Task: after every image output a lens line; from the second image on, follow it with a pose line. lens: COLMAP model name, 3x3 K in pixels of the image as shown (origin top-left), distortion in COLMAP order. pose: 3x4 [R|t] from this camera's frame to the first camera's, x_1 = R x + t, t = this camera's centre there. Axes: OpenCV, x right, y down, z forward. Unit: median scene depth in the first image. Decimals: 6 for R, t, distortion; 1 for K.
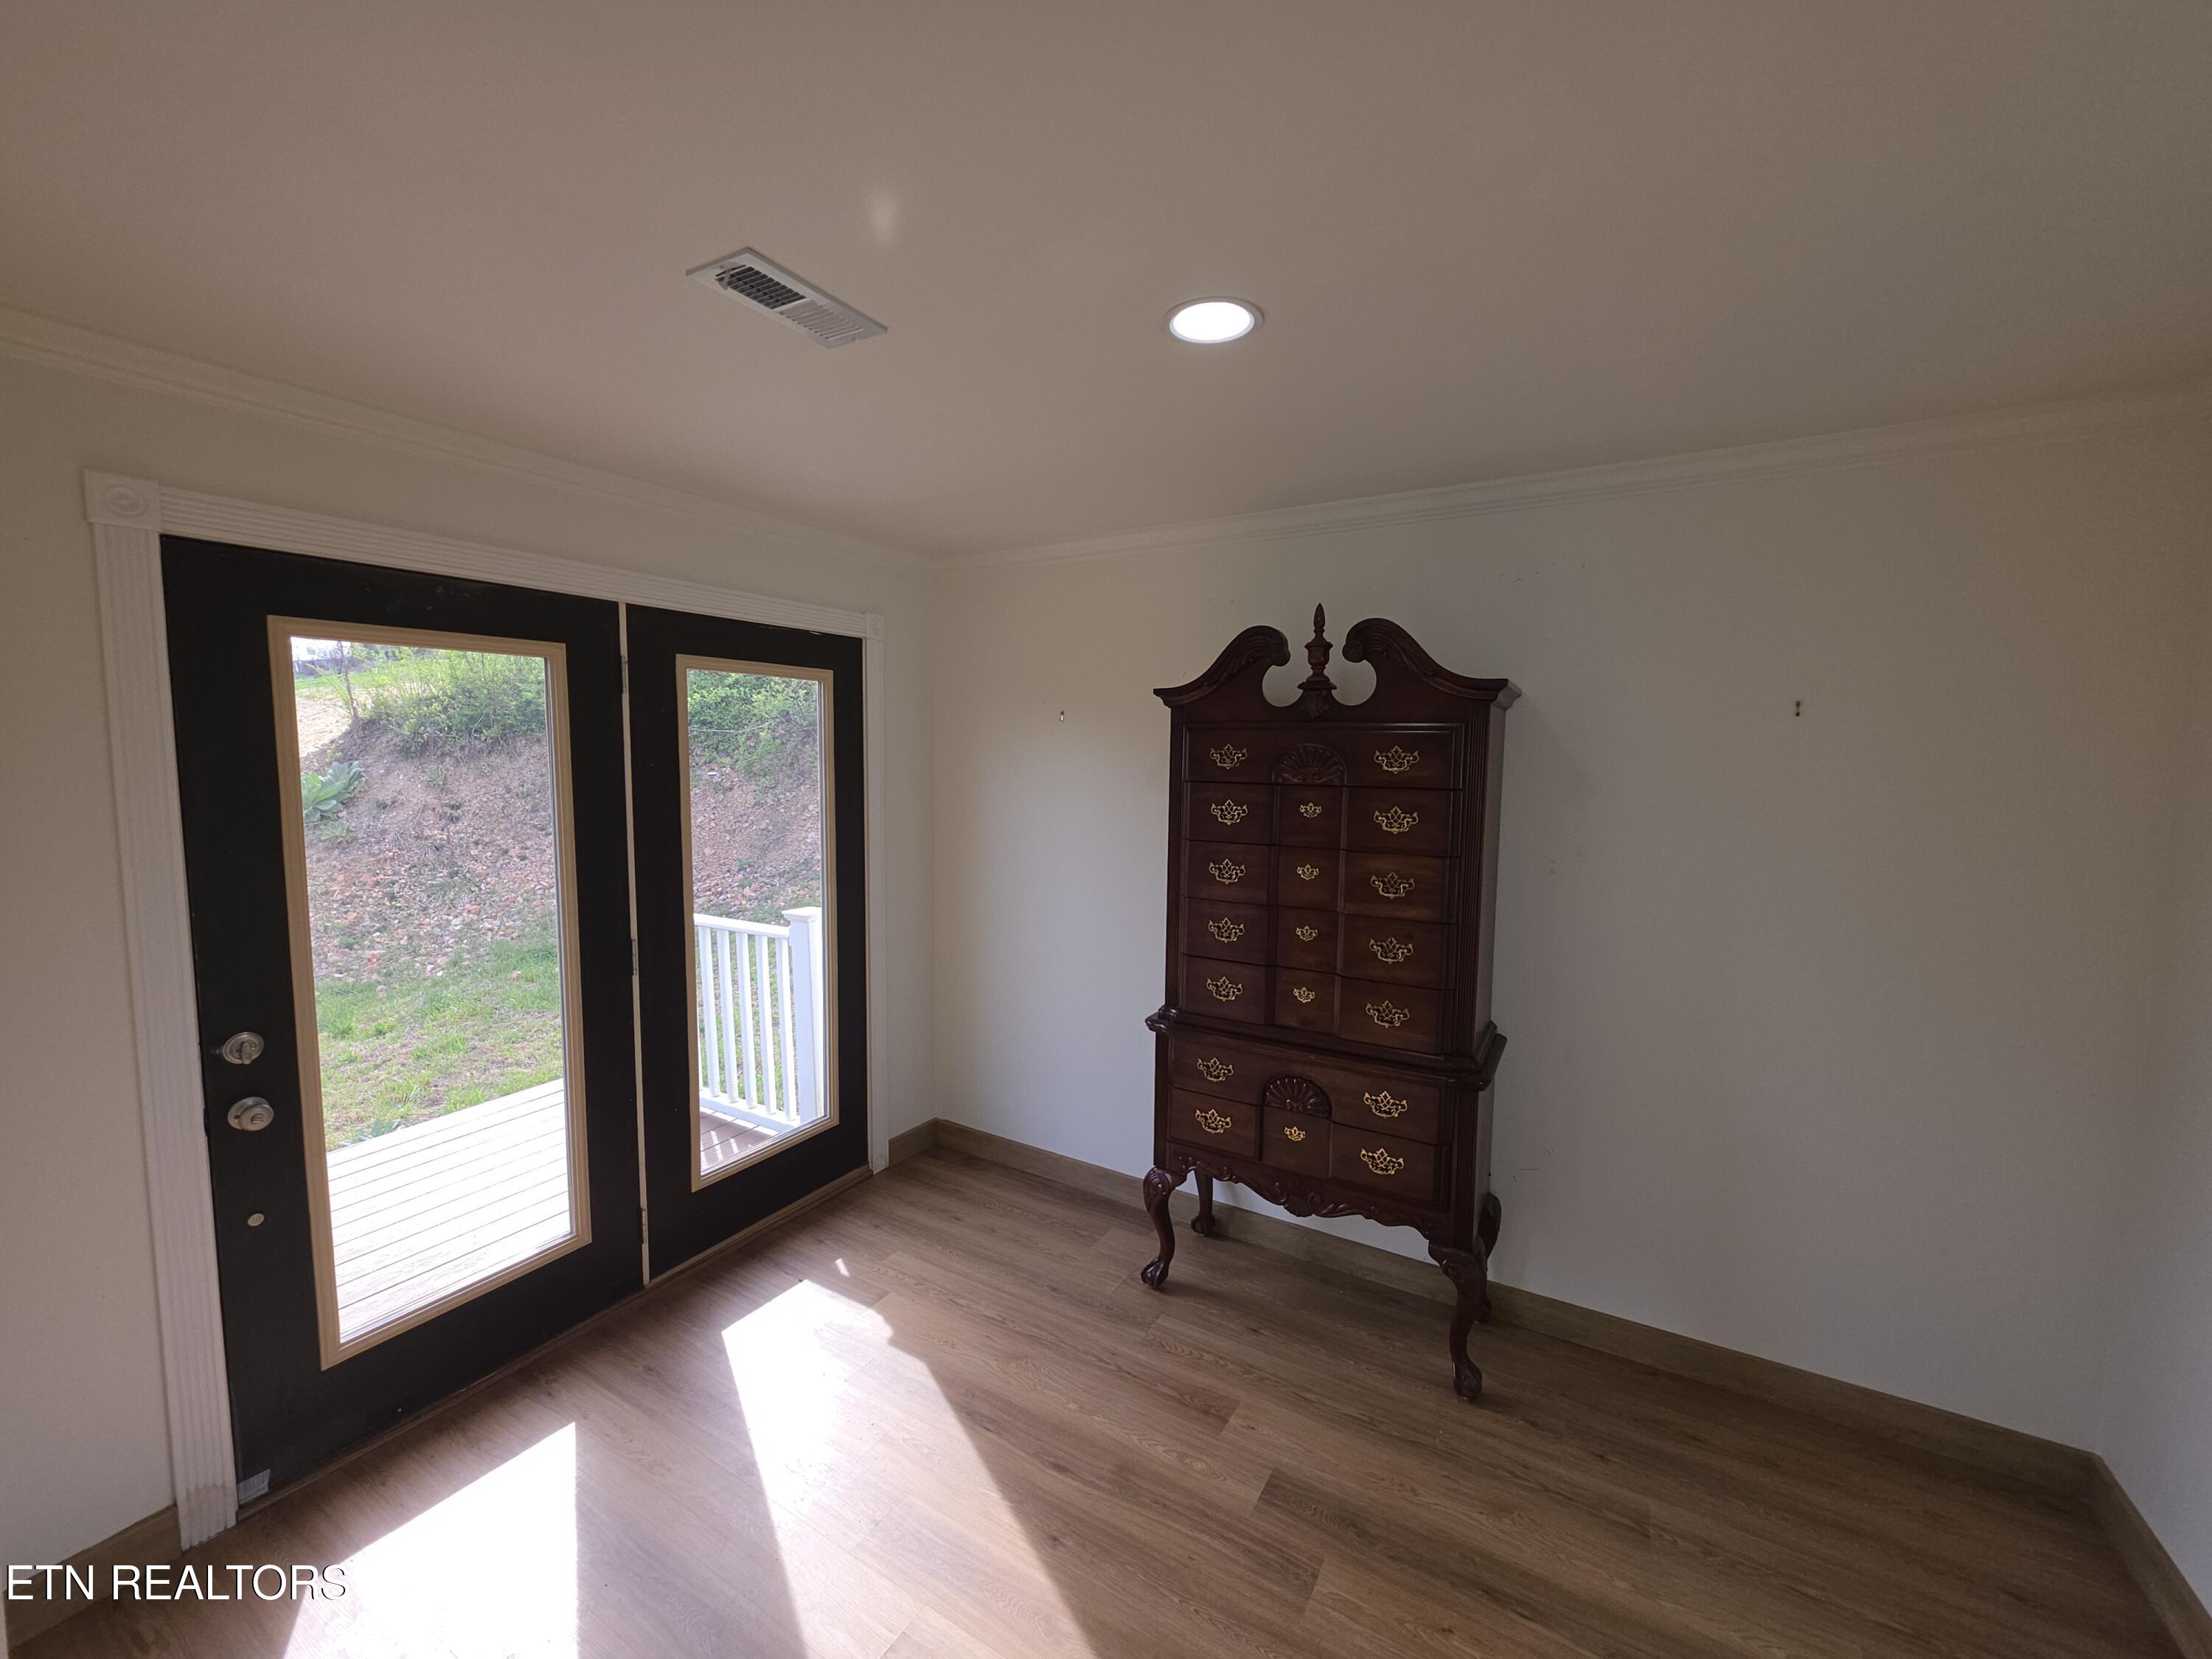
lens RADIAL K [[882.6, 0, 1079.2], [0, 882.6, 826.6], [0, 0, 1]] dist [0.000127, -0.000047]
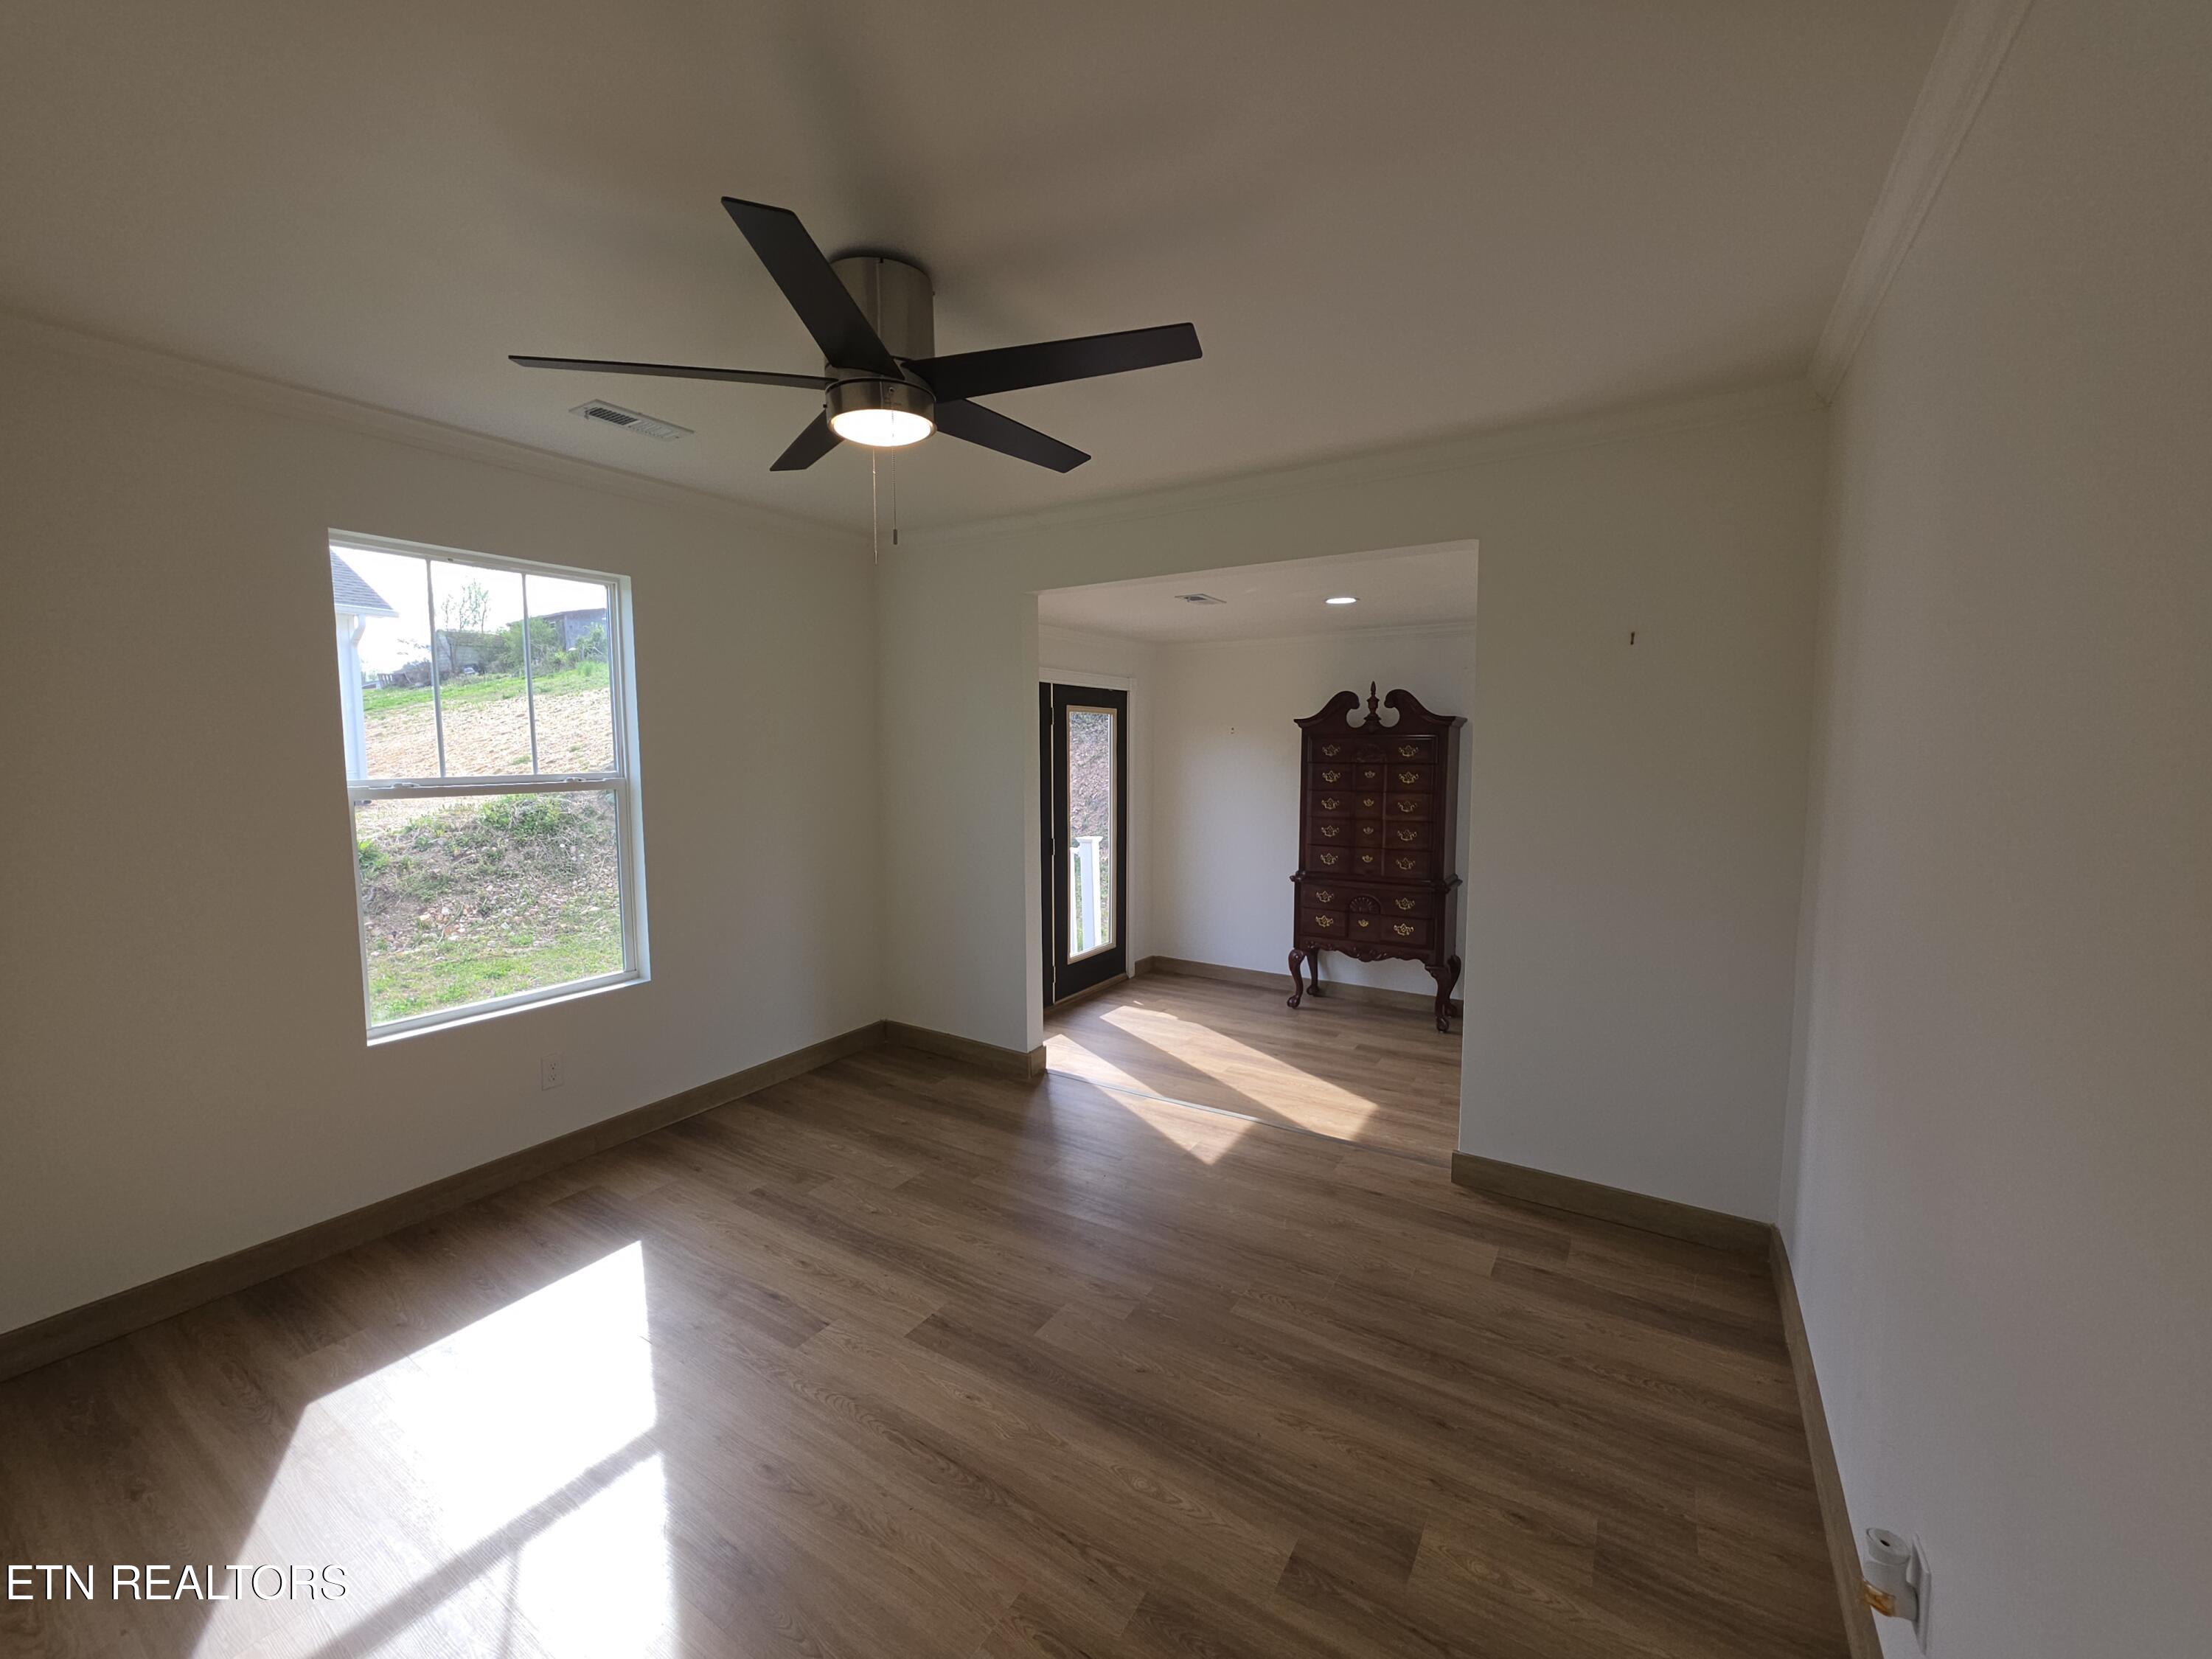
lens RADIAL K [[888.4, 0, 1076.9], [0, 888.4, 821.1], [0, 0, 1]] dist [-0.001145, -0.000066]
pose [[0.999599, -0.006558, -0.027552, -0.394388], [0.006346, 0.999950, -0.007790, 0.106331], [0.027602, 0.007612, 0.999590, -1.192952]]
